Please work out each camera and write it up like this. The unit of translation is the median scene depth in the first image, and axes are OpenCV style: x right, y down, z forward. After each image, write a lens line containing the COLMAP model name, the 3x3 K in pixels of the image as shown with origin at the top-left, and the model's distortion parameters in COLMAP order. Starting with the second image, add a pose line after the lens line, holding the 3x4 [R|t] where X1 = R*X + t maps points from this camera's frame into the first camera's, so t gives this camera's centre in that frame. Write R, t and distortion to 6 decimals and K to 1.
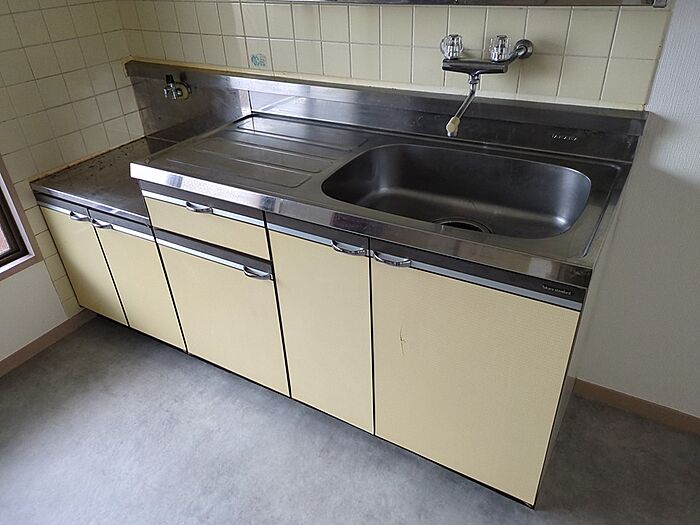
lens RADIAL K [[523.8, 0, 350.9], [0, 523.8, 267.9], [0, 0, 1]] dist [0.013118, -0.008237]
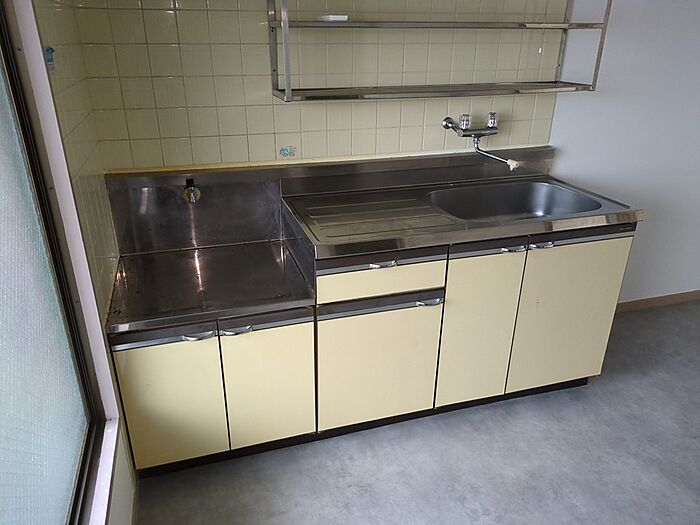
lens RADIAL K [[523.8, 0, 350.4], [0, 523.8, 258.1], [0, 0, 1]] dist [0.013118, -0.008237]
pose [[0.679507, -0.268204, 0.682888, -0.805081], [0.365690, 0.930735, 0.001667, -0.119983], [-0.636035, 0.248592, 0.730521, 0.132788]]
